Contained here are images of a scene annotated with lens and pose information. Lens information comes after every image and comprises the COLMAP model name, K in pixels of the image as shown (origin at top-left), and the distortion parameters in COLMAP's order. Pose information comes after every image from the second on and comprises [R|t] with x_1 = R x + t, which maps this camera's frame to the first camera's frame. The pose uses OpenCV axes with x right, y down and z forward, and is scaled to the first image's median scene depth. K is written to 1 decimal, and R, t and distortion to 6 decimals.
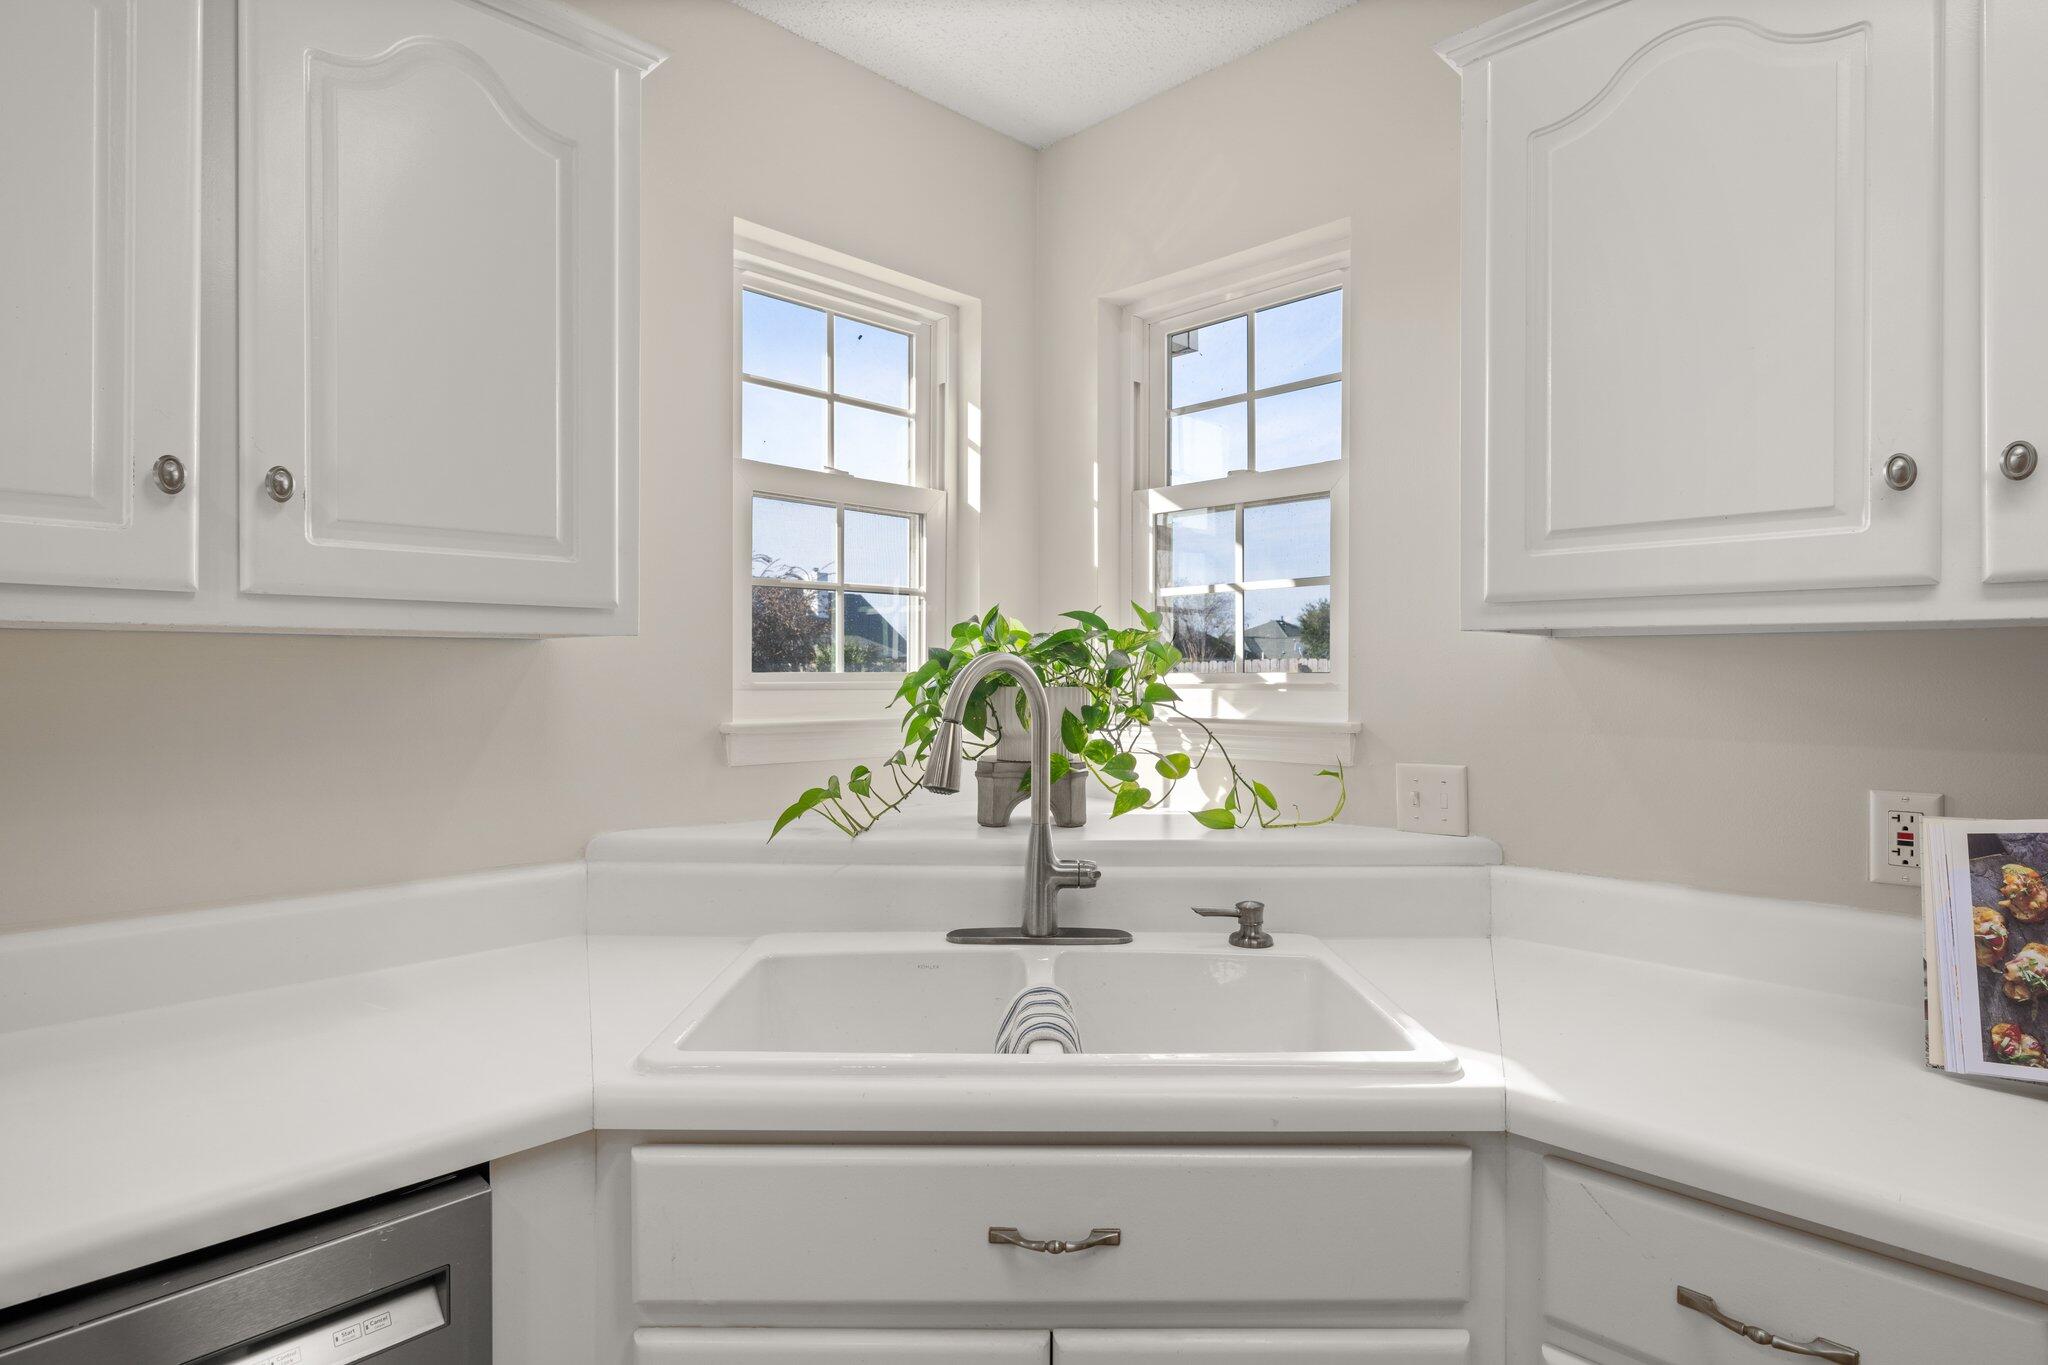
lens RADIAL K [[1099.4, 0, 1035.4], [0, 1099.4, 672.0], [0, 0, 1]] dist [0.014518, -0.000054]
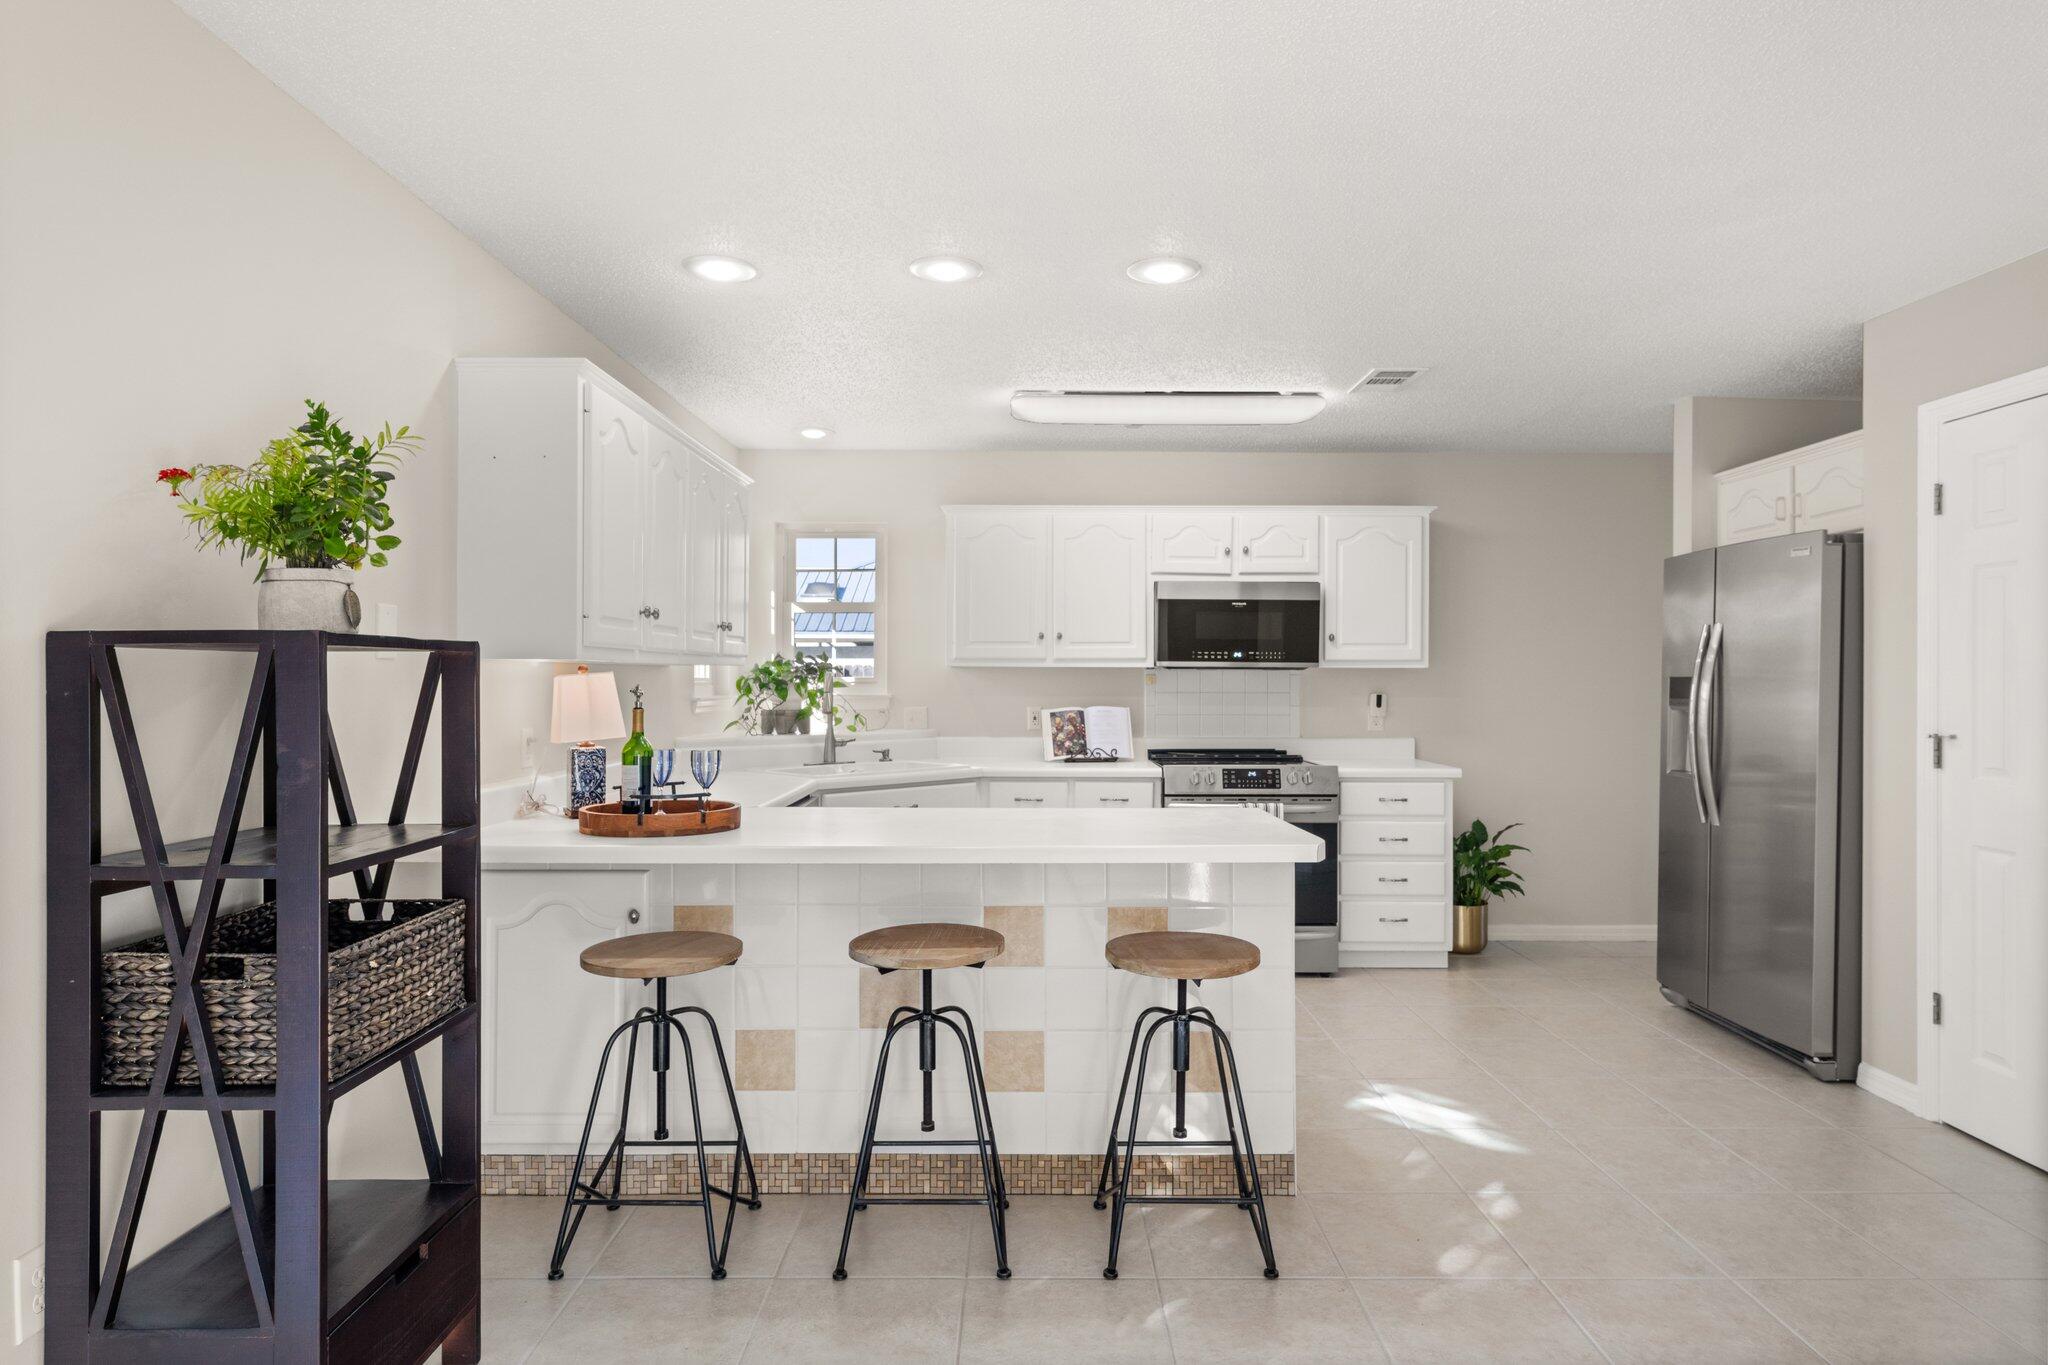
lens RADIAL K [[1153.5, 0, 1024.0], [0, 1153.5, 682.5], [0, 0, 1]] dist [0.000180, 0.000018]
pose [[0.722453, 0.001565, 0.691419, -2.096288], [-0.001702, 0.999998, -0.000485, 0.017676], [-0.691418, -0.000827, 0.722454, -1.963435]]
